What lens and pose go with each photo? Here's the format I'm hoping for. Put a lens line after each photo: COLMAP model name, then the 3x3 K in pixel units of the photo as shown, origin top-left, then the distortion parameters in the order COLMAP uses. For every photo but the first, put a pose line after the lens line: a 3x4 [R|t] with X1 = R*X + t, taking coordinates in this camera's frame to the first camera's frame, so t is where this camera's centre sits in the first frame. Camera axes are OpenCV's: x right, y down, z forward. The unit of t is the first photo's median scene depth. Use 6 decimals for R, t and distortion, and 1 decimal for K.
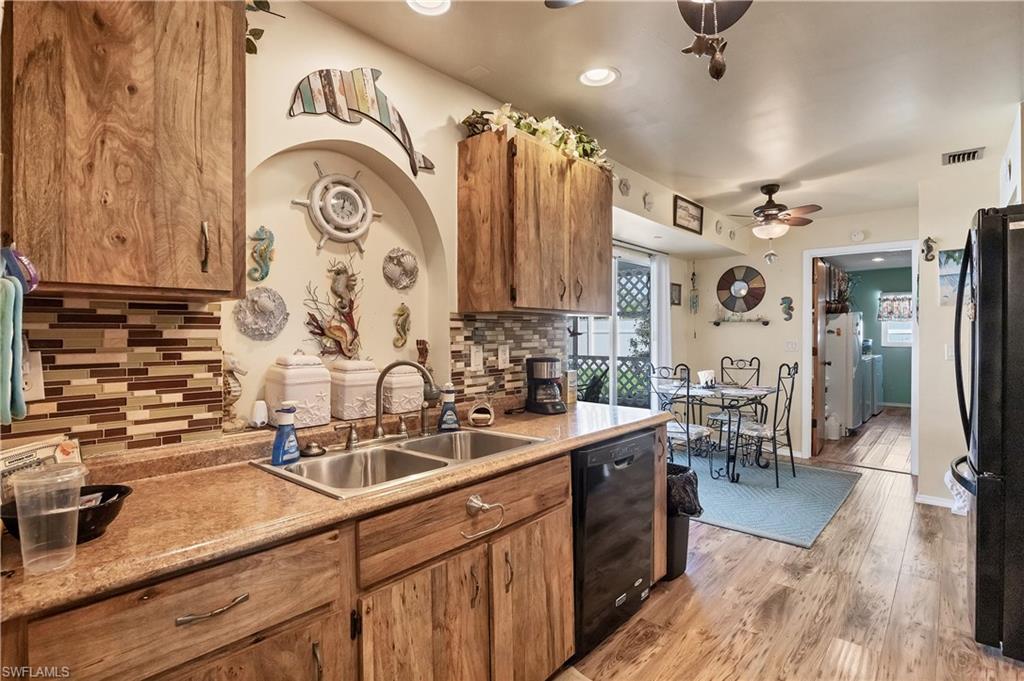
lens RADIAL K [[503.4, 0, 511.1], [0, 503.4, 341.0], [0, 0, 1]] dist [-0.001407, -0.000281]
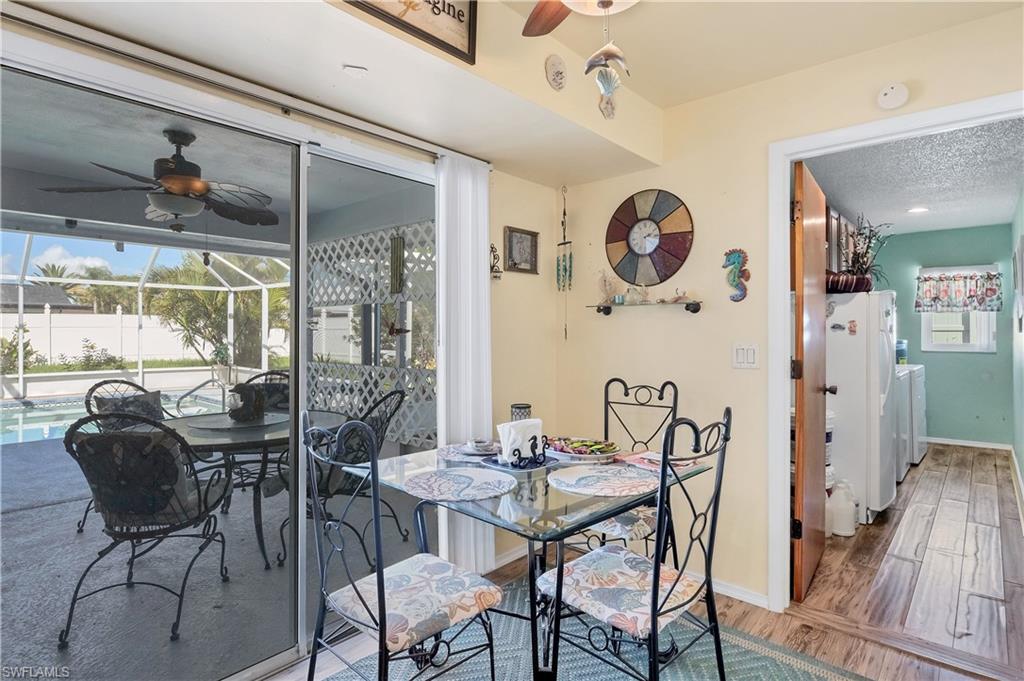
lens RADIAL K [[530.4, 0, 513.0], [0, 530.4, 333.3], [0, 0, 1]] dist [0.002414, 0.000205]
pose [[0.999999, 0.000916, -0.000654, 0.345334], [-0.000924, 0.999928, -0.011984, -0.005533], [0.000643, 0.011985, 0.999928, 0.517337]]
